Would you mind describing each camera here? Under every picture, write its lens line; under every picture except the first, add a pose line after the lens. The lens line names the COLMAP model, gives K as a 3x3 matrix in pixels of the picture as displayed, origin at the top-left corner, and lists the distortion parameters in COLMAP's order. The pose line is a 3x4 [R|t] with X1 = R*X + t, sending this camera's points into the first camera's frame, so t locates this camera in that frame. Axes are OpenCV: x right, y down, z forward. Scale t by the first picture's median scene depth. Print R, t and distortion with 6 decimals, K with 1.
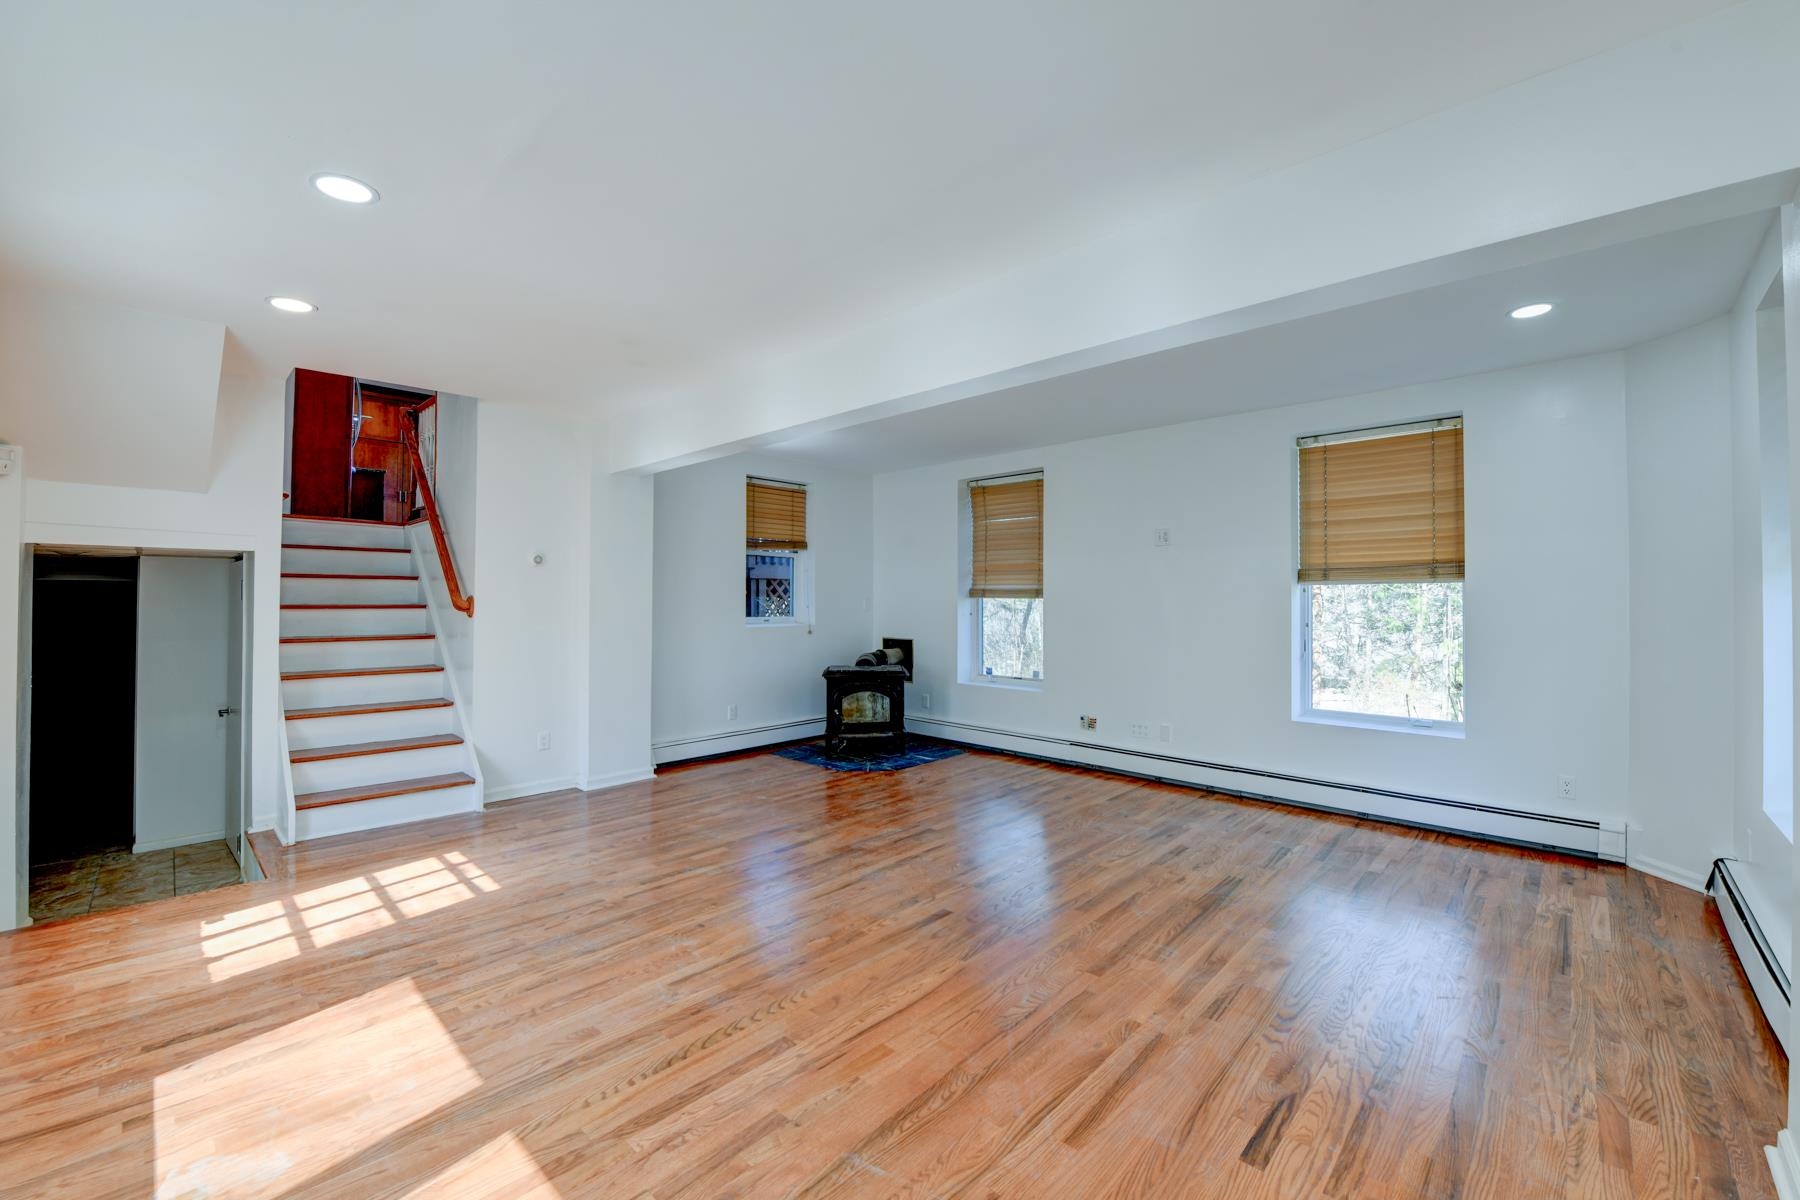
lens RADIAL K [[738.0, 0, 918.3], [0, 738.0, 594.4], [0, 0, 1]] dist [-0.014847, -0.002557]
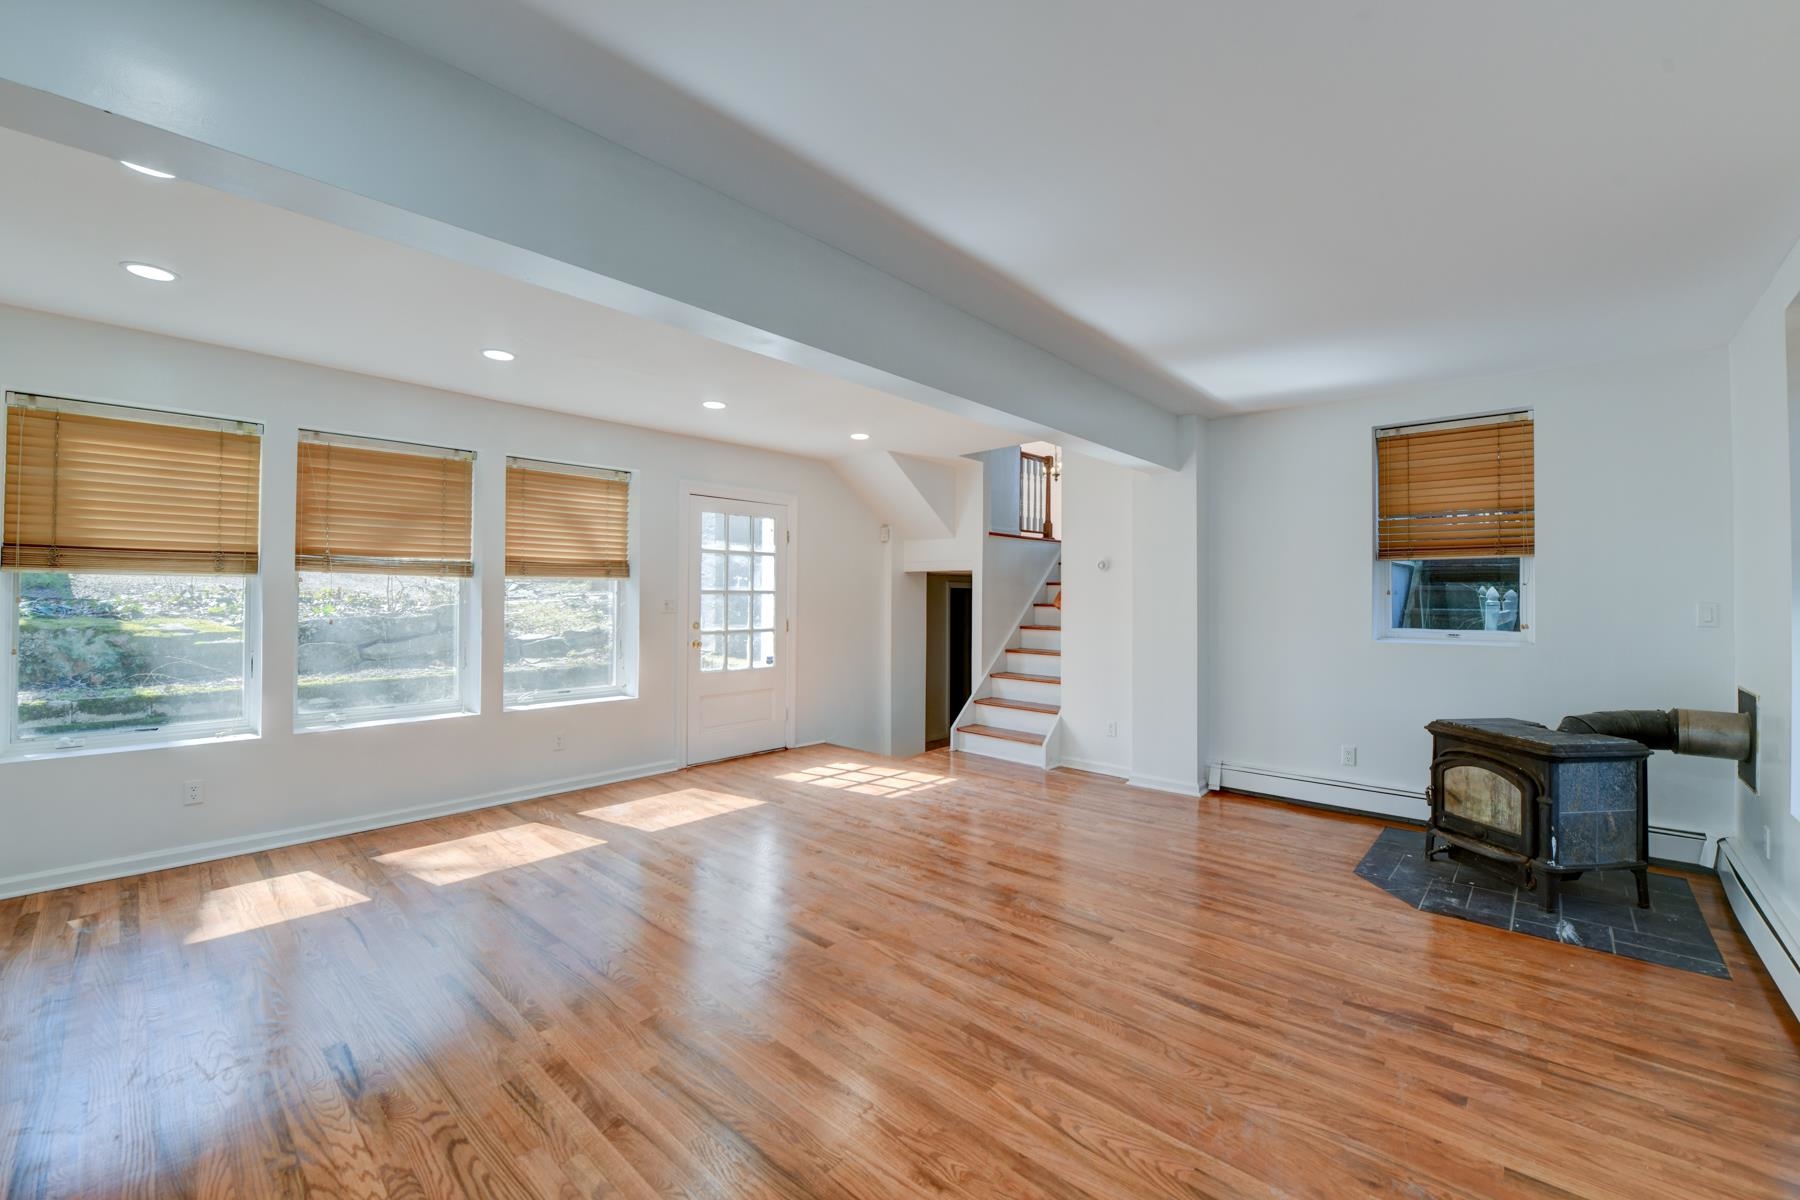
lens RADIAL K [[738.0, 0, 918.5], [0, 738.0, 593.7], [0, 0, 1]] dist [-0.014847, -0.002557]
pose [[-0.003946, -0.005766, -0.999976, 0.822082], [0.000539, 0.999983, -0.005769, 0.003199], [0.999992, -0.000562, -0.003943, 0.968158]]
